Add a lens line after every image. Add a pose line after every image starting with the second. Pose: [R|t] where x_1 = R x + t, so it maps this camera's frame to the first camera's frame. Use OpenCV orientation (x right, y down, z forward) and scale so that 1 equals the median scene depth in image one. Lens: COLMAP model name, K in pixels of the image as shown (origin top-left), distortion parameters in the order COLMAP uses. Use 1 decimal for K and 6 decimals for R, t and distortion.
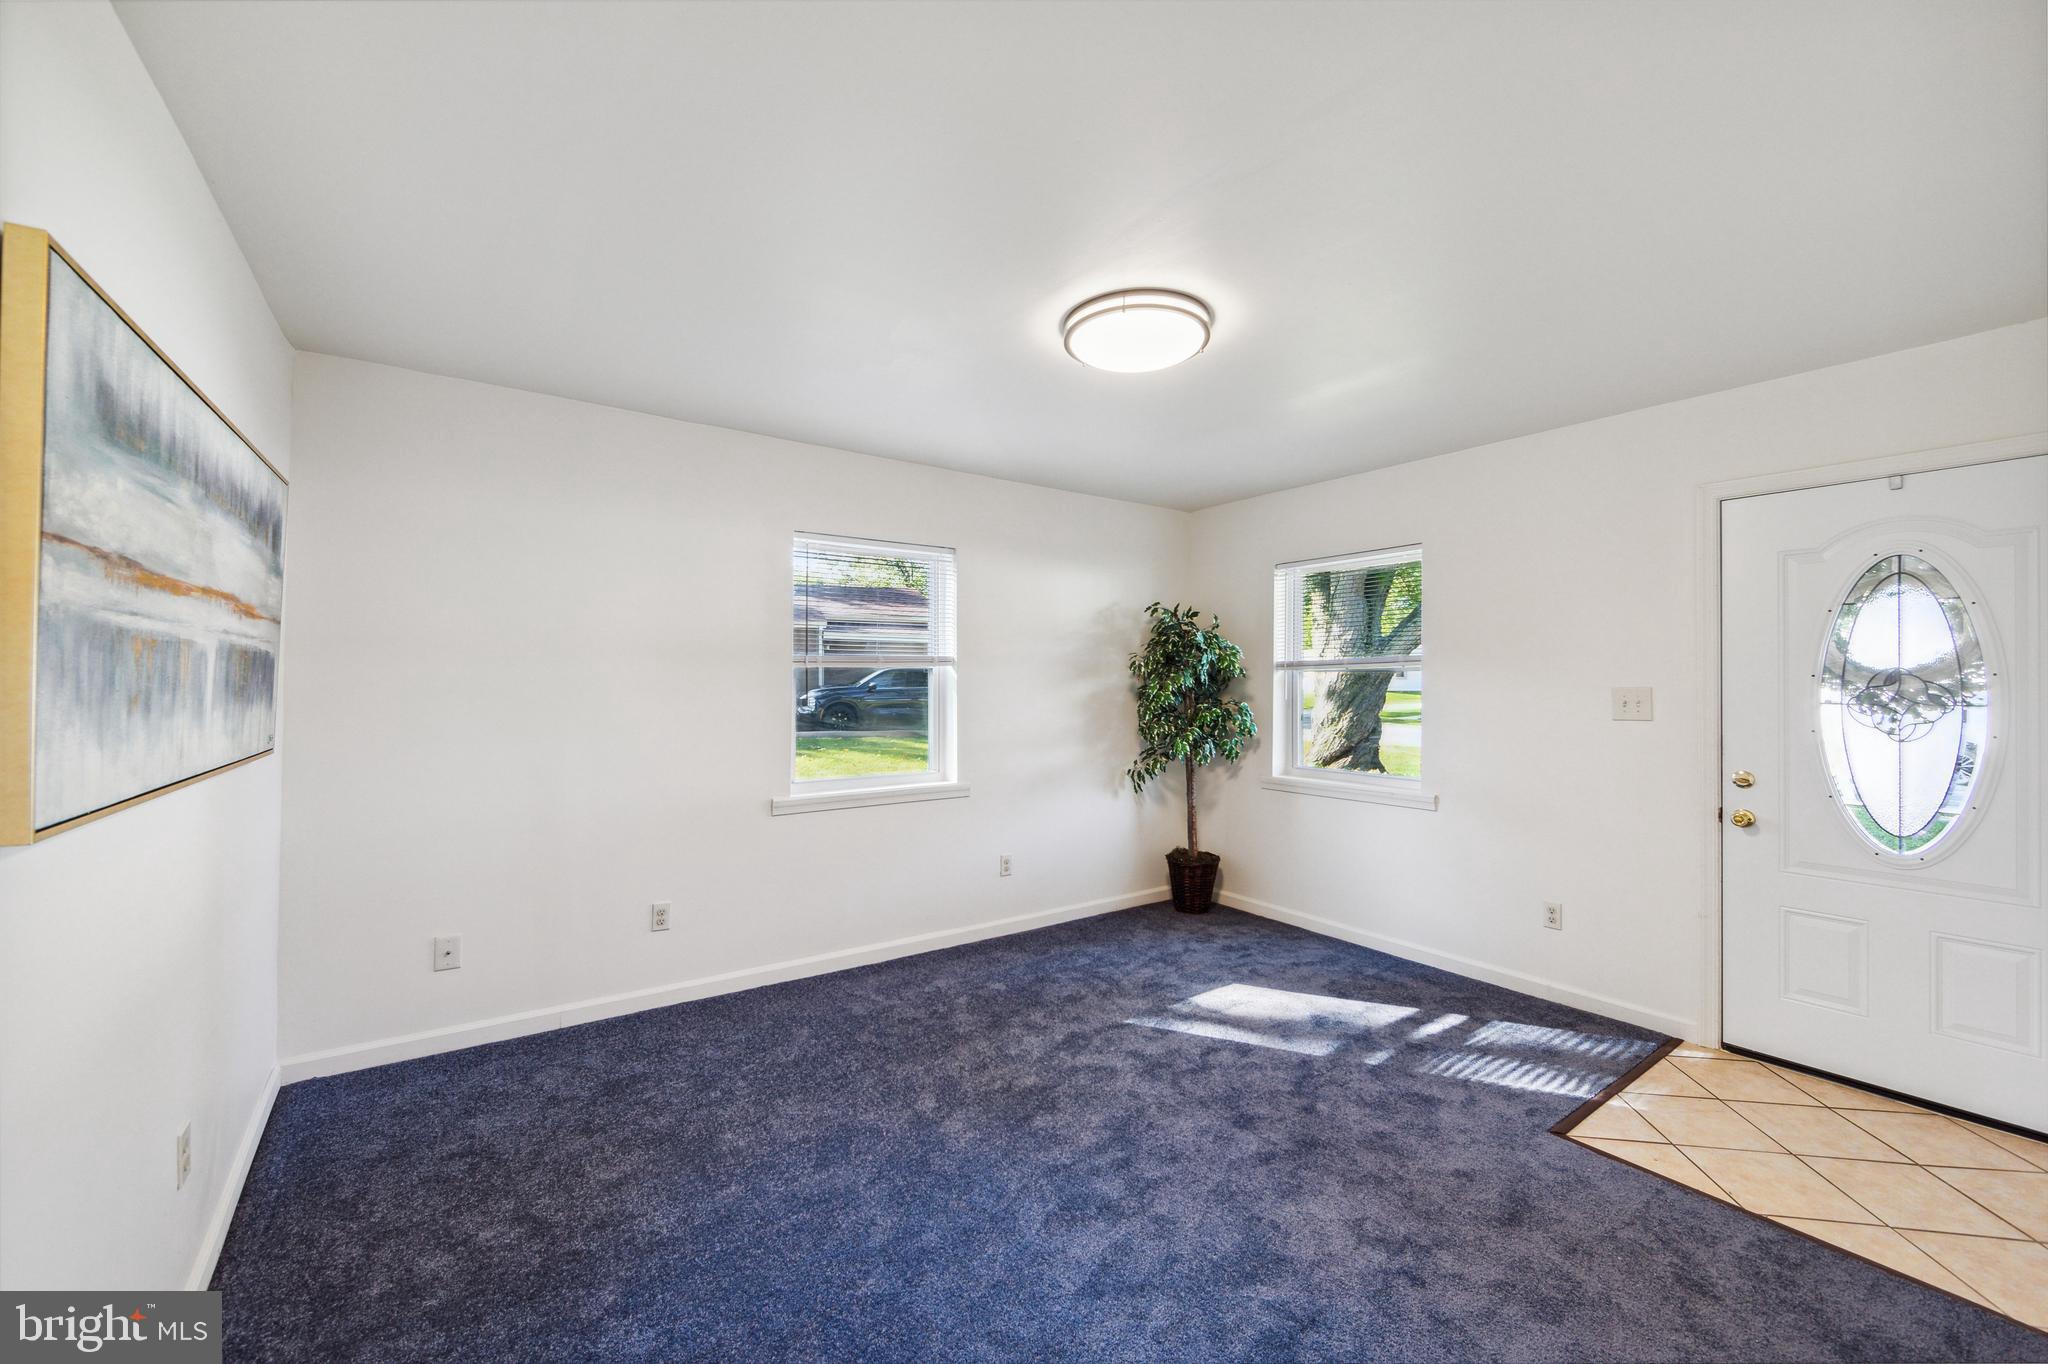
lens RADIAL K [[797.0, 0, 1021.8], [0, 797.0, 679.7], [0, 0, 1]] dist [-0.001650, -0.000094]
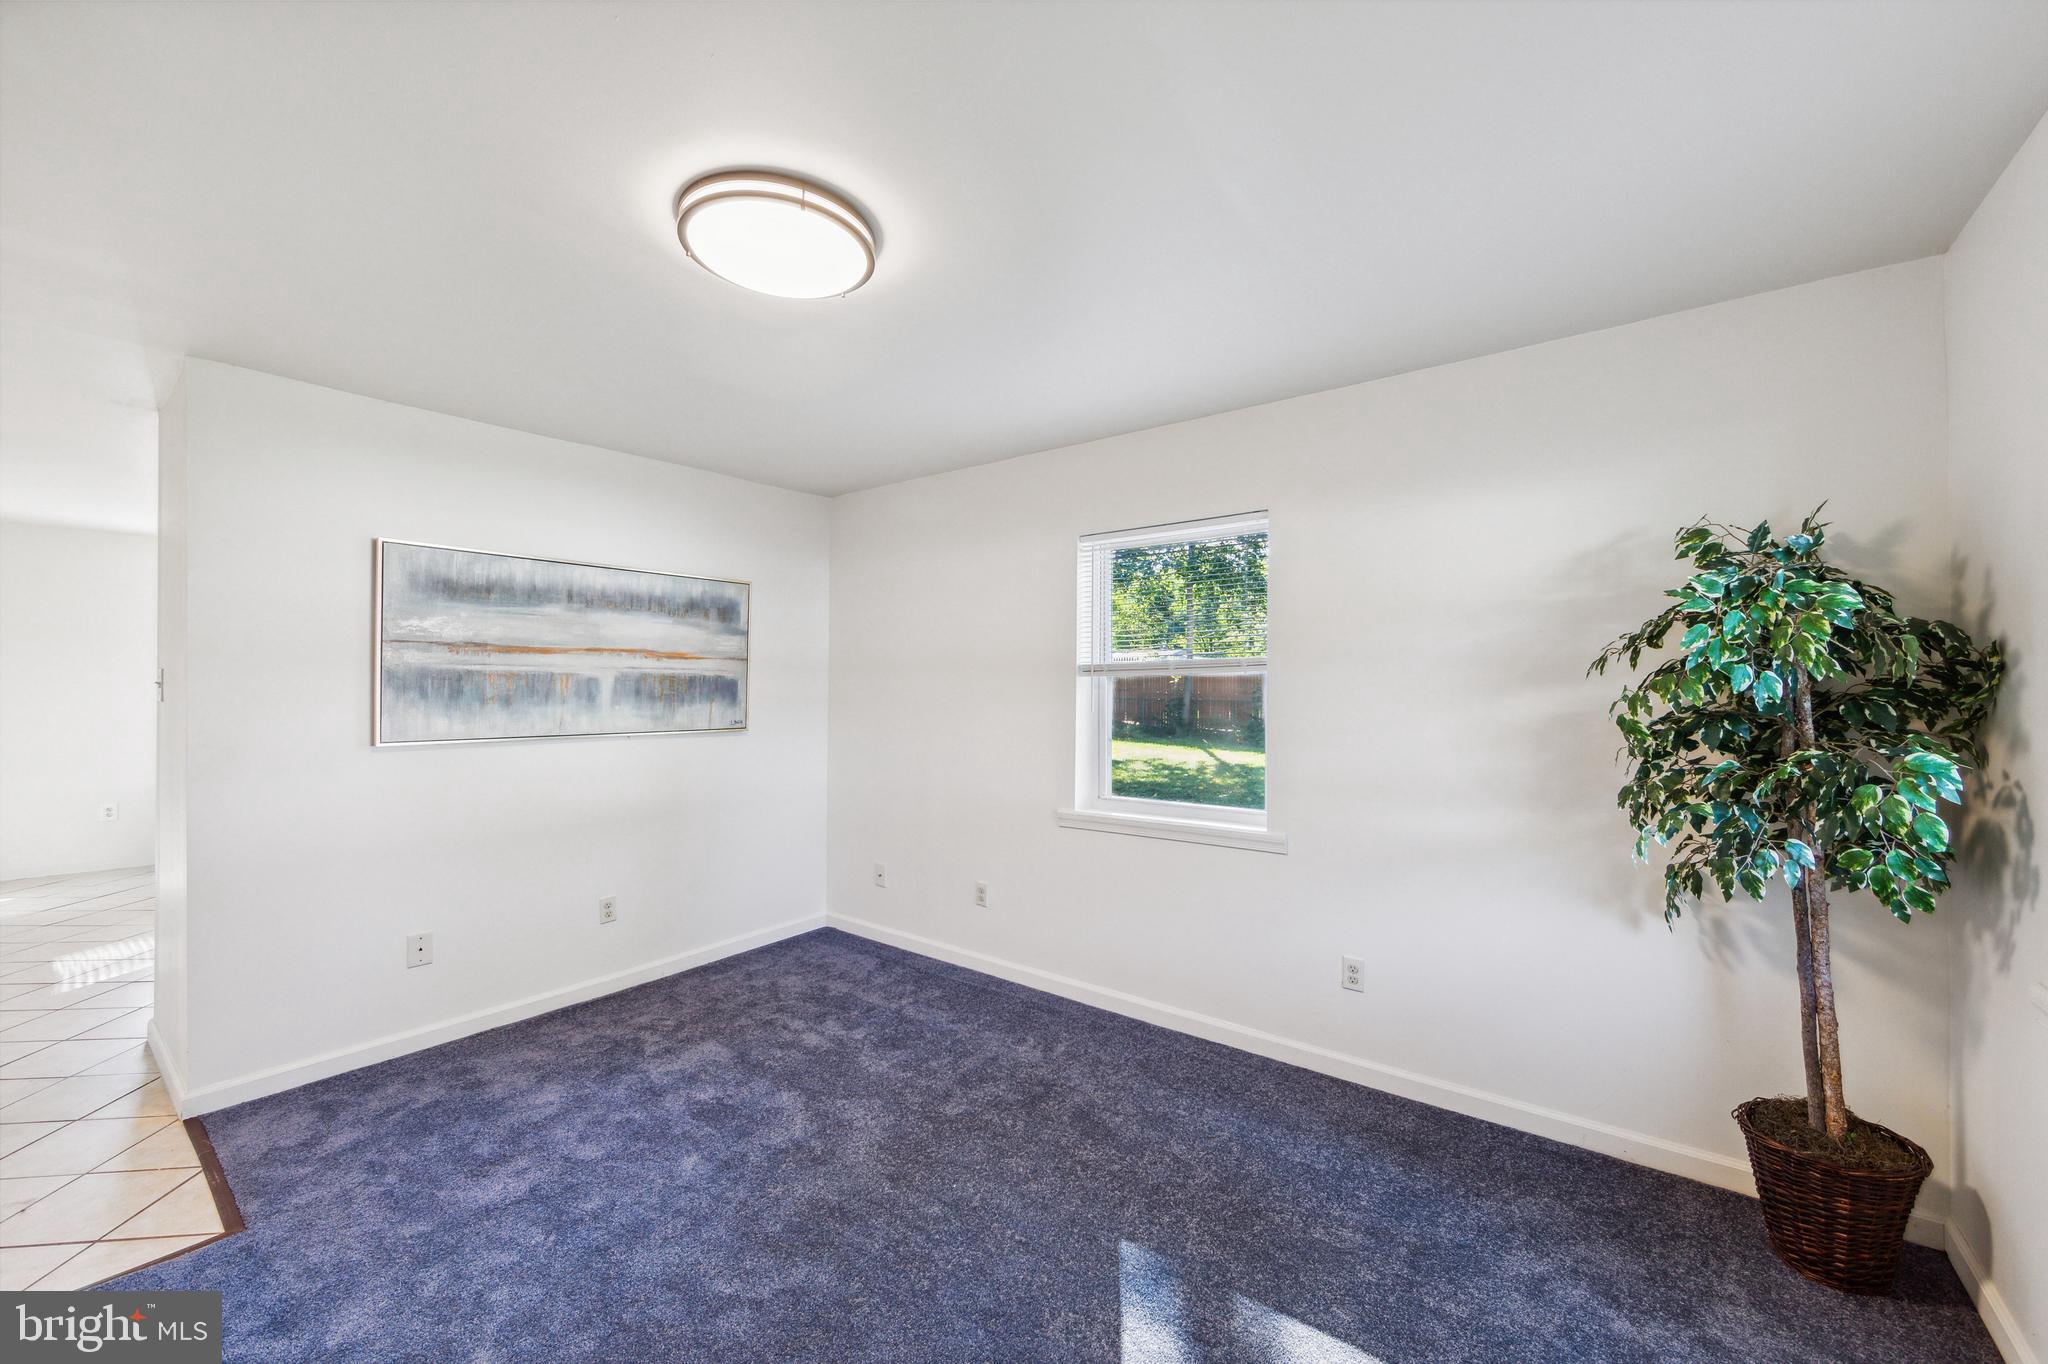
lens RADIAL K [[797.0, 0, 1022.3], [0, 797.0, 682.3], [0, 0, 1]] dist [-0.001650, -0.000094]
pose [[0.303533, -0.005009, -0.952808, 0.489914], [0.005742, 0.999978, -0.003428, -0.004584], [0.952804, -0.004430, 0.303555, 0.514303]]
